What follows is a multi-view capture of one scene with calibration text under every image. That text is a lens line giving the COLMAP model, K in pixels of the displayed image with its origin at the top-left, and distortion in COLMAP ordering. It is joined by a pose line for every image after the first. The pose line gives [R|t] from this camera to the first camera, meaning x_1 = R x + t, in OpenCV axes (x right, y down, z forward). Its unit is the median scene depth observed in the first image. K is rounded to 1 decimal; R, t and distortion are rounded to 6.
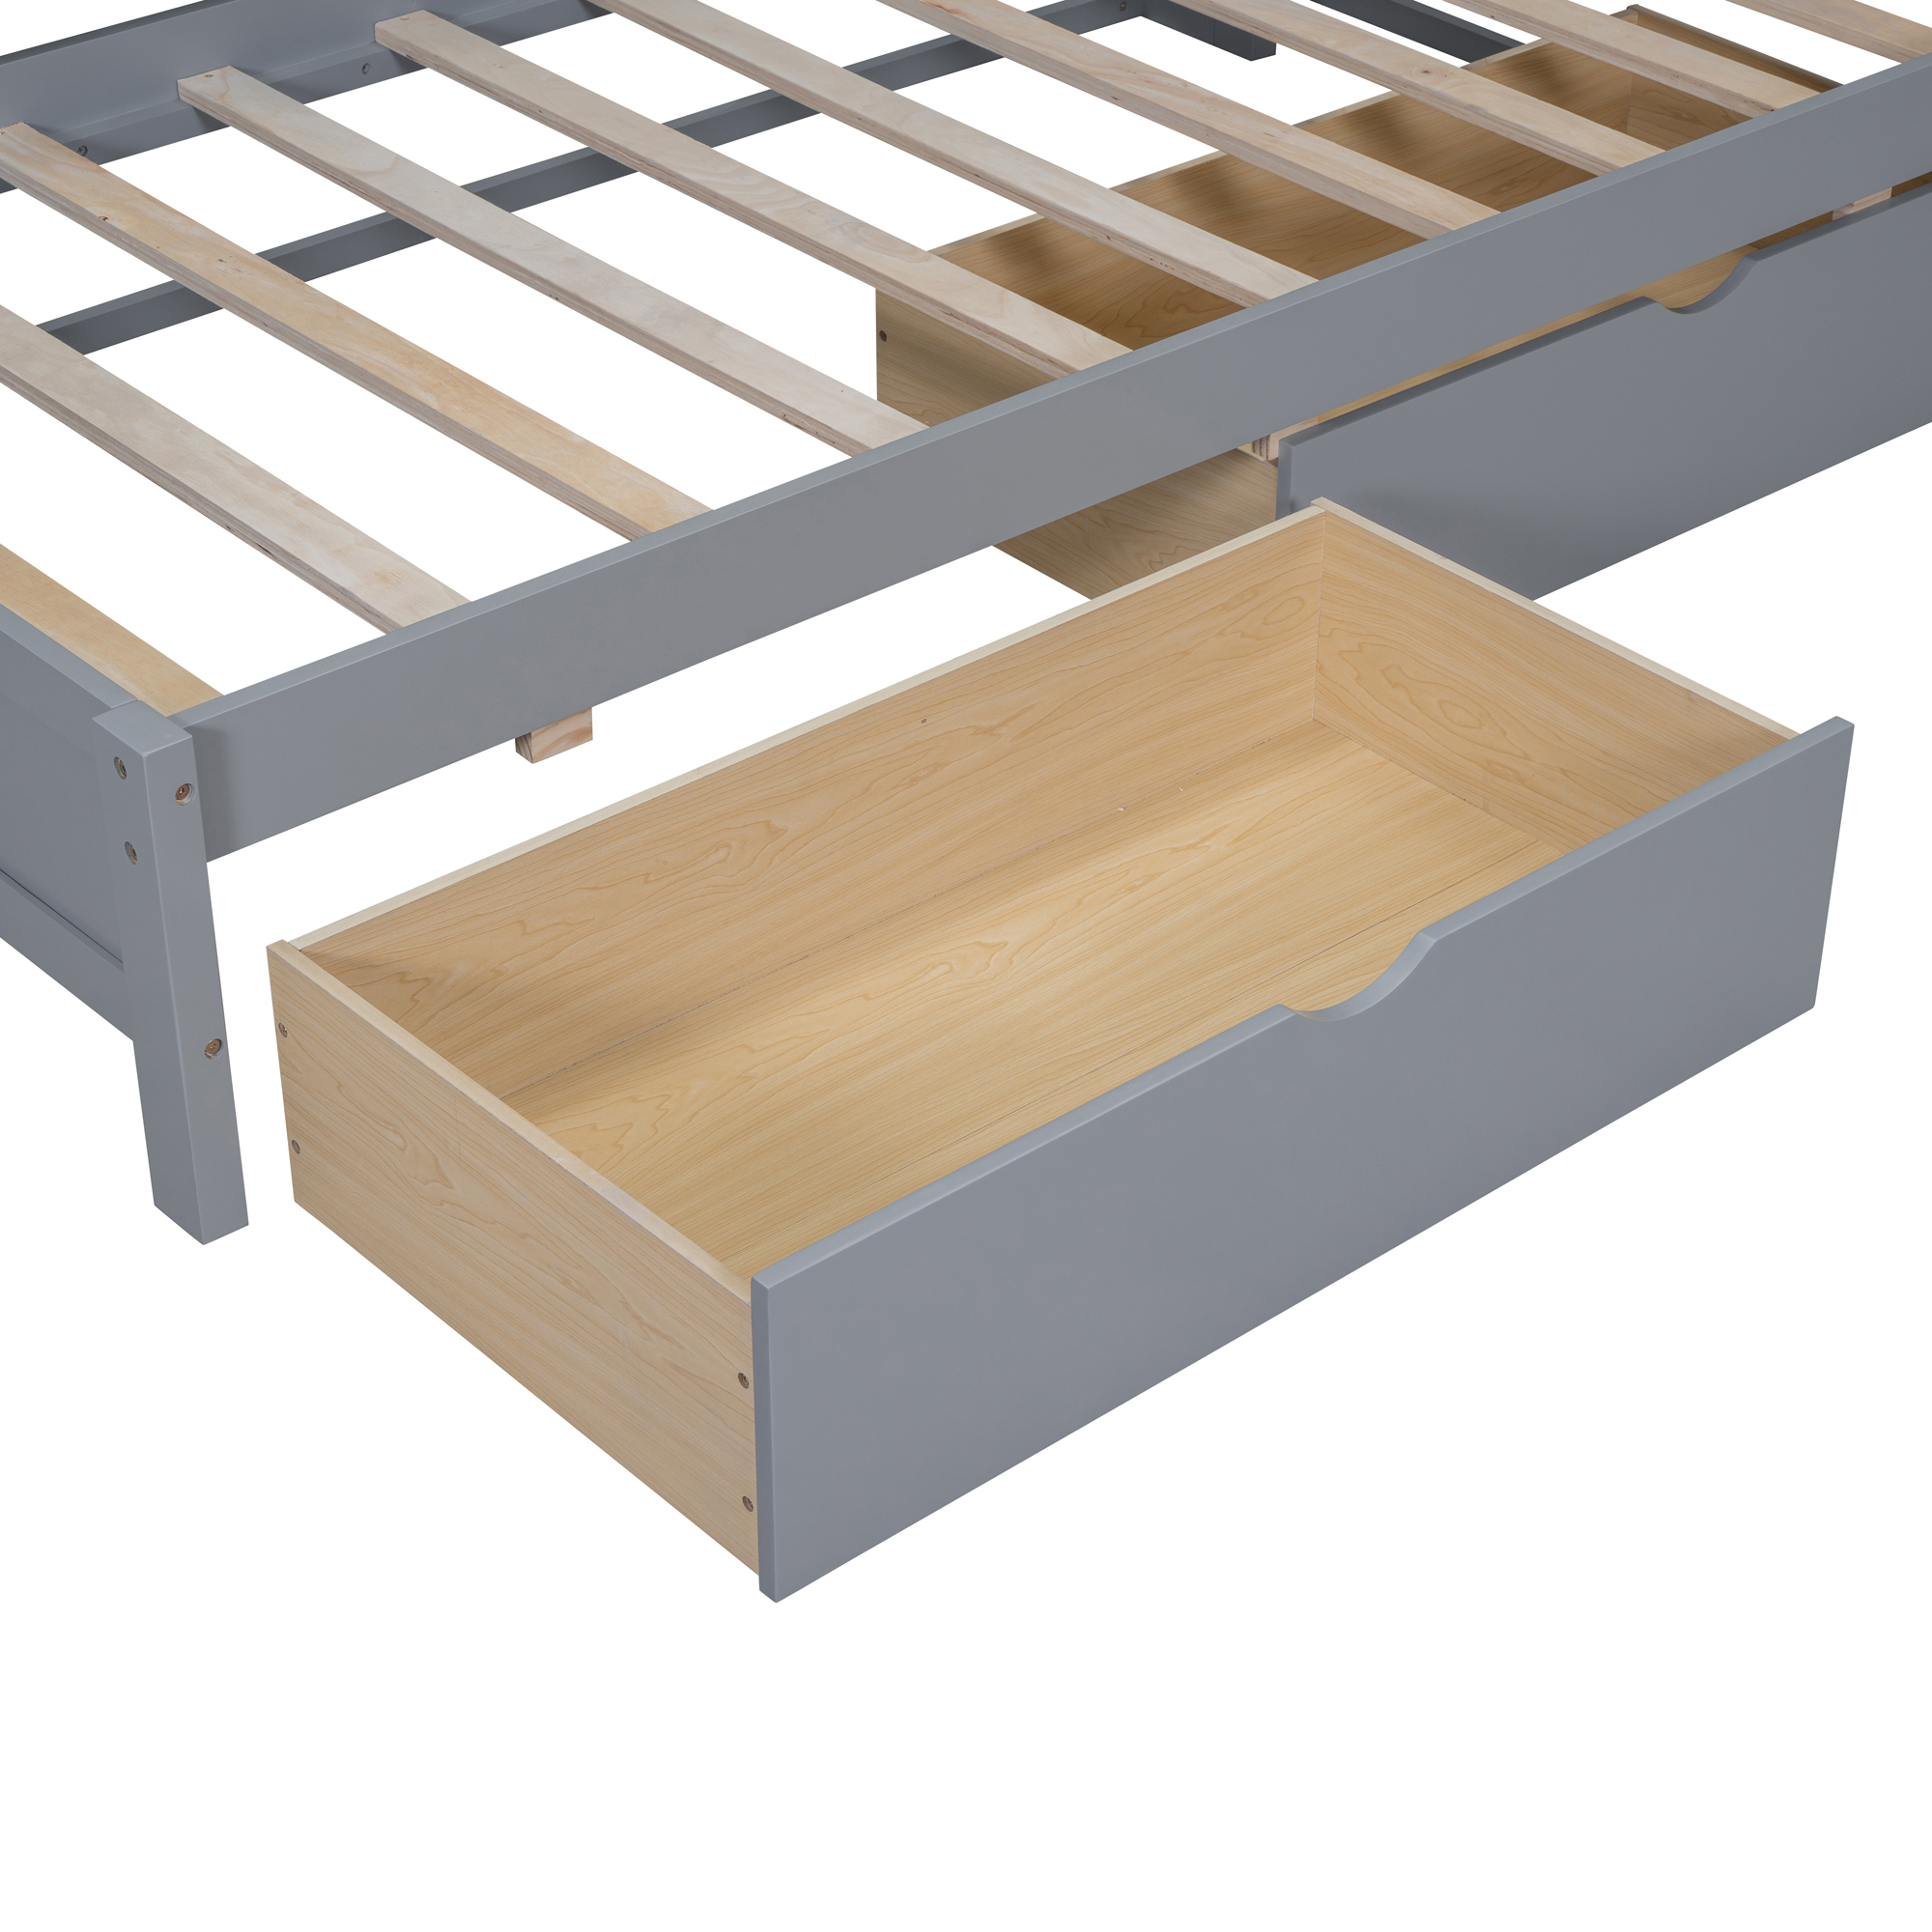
lens RADIAL K [[4131.8, 0, 966.1], [0, 4131.8, 963.8], [0, 0, 1]] dist [-0.089806, 0.000000]
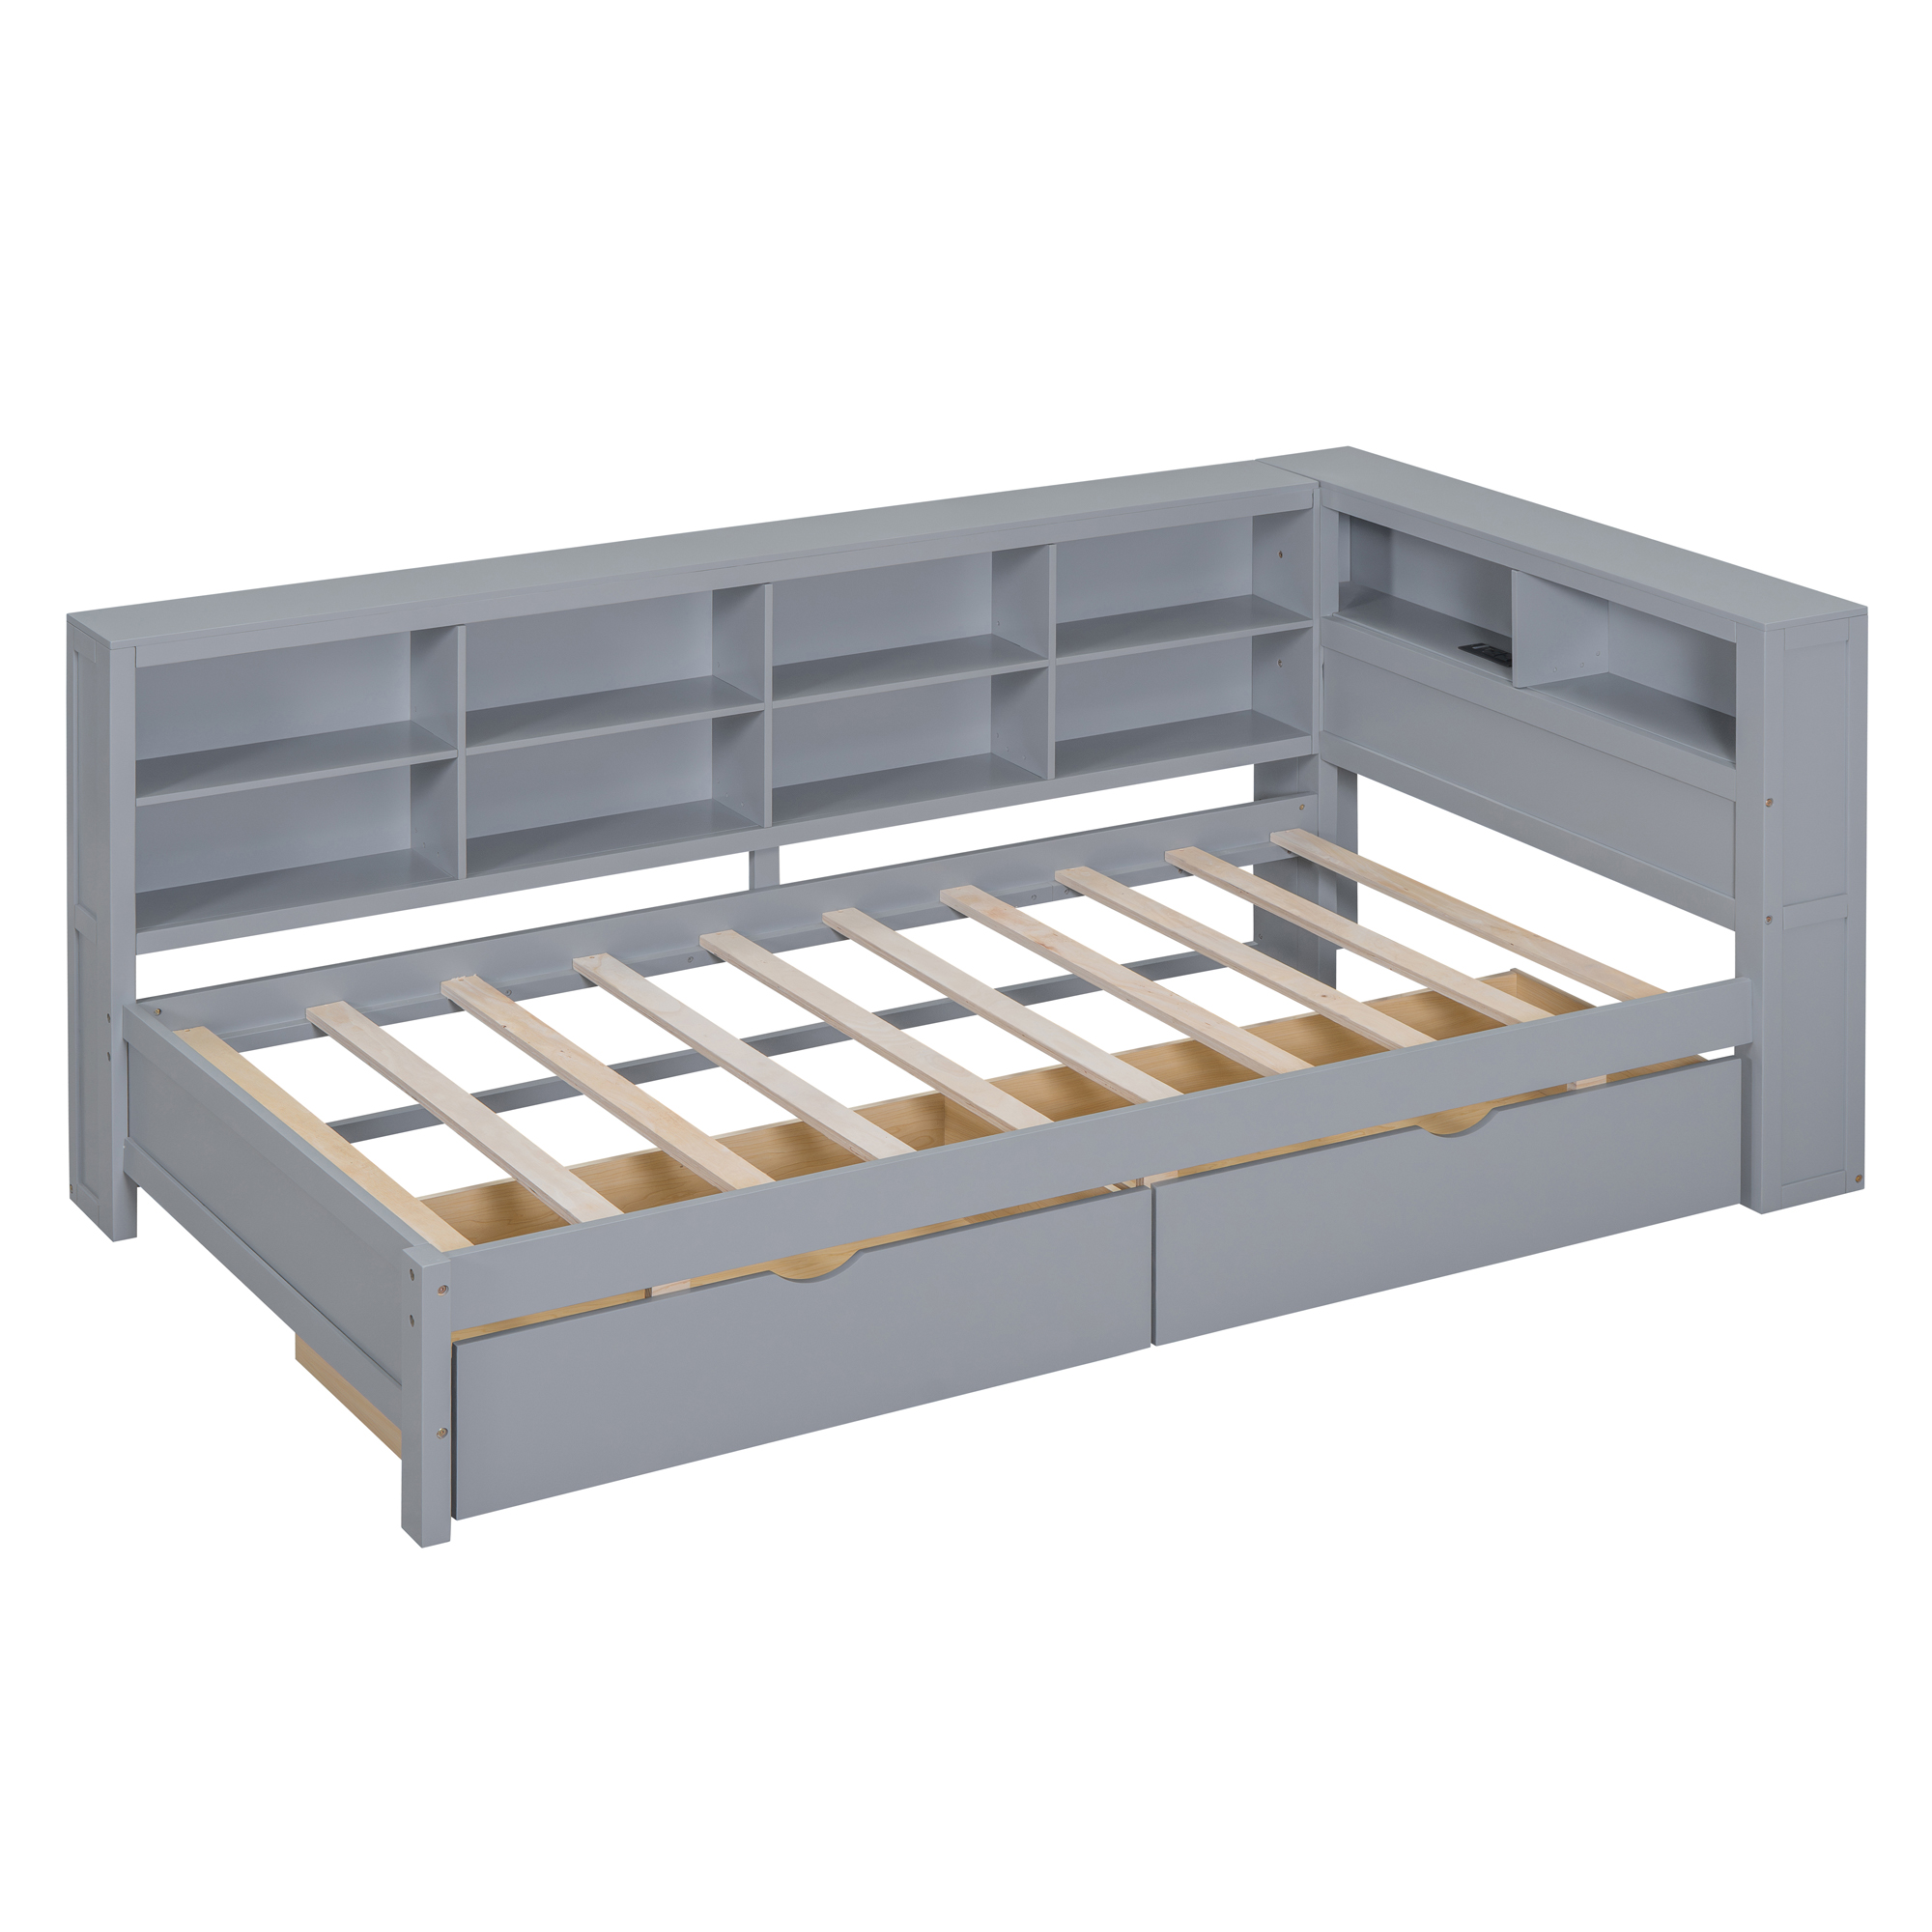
lens RADIAL K [[4131.8, 0, 963.3], [0, 4131.8, 963.8], [0, 0, 1]] dist [-0.089806, 0.000000]
pose [[0.978489, 0.048320, -0.200558, 0.312556], [-0.099392, 0.962330, -0.253064, 0.203877], [0.180775, 0.267555, 0.946433, -0.582317]]
